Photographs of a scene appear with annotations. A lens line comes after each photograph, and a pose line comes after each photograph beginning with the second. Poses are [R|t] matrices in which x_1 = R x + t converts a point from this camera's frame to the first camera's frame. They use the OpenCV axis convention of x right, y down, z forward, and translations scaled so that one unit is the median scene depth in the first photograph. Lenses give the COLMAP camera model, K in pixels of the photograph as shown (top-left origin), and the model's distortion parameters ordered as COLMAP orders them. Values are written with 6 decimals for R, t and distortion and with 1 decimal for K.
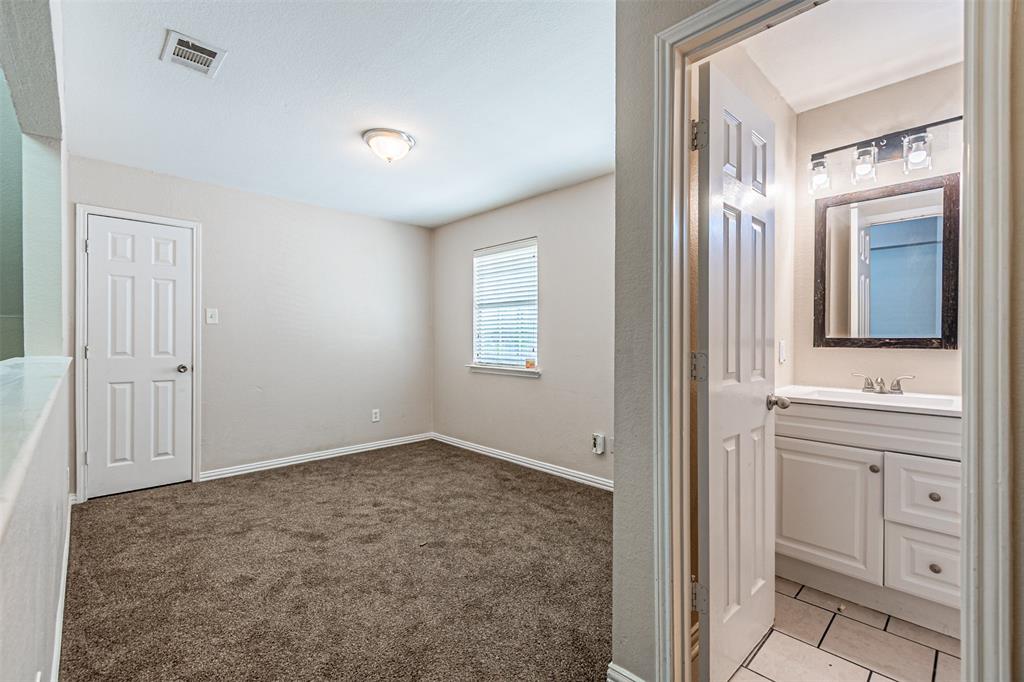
lens RADIAL K [[452.5, 0, 504.1], [0, 452.5, 337.3], [0, 0, 1]] dist [0.011852, -0.002175]
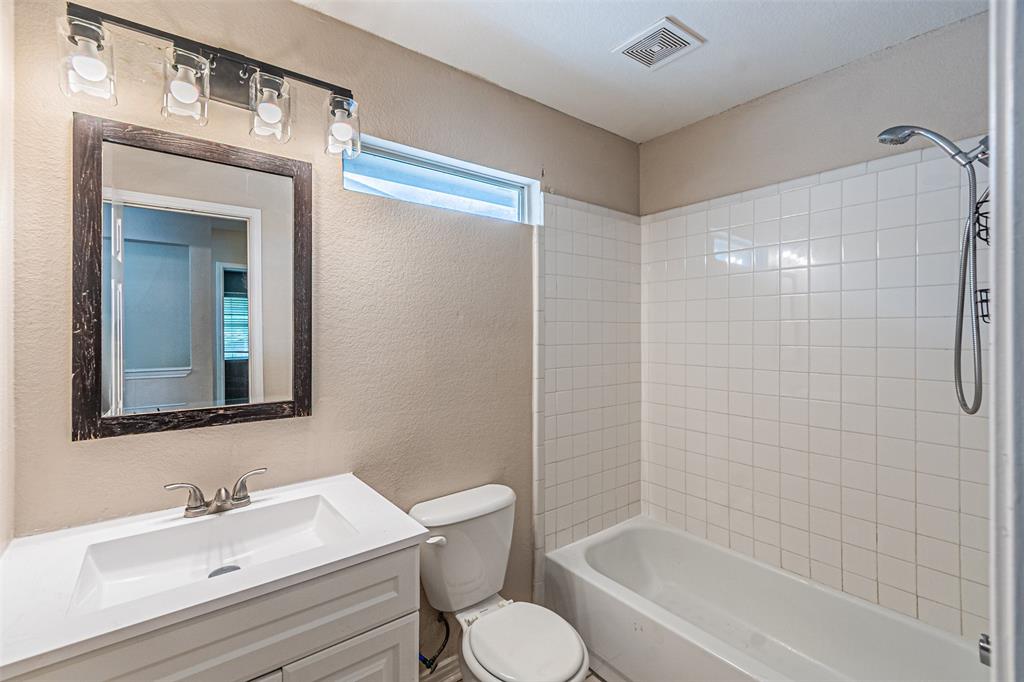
lens RADIAL K [[452.5, 0, 503.4], [0, 452.5, 331.2], [0, 0, 1]] dist [0.011852, -0.002175]
pose [[0.104011, -0.006970, 0.994552, 0.301654], [0.000373, 0.999976, 0.006969, -0.097491], [-0.994576, -0.000354, 0.104011, 0.576961]]
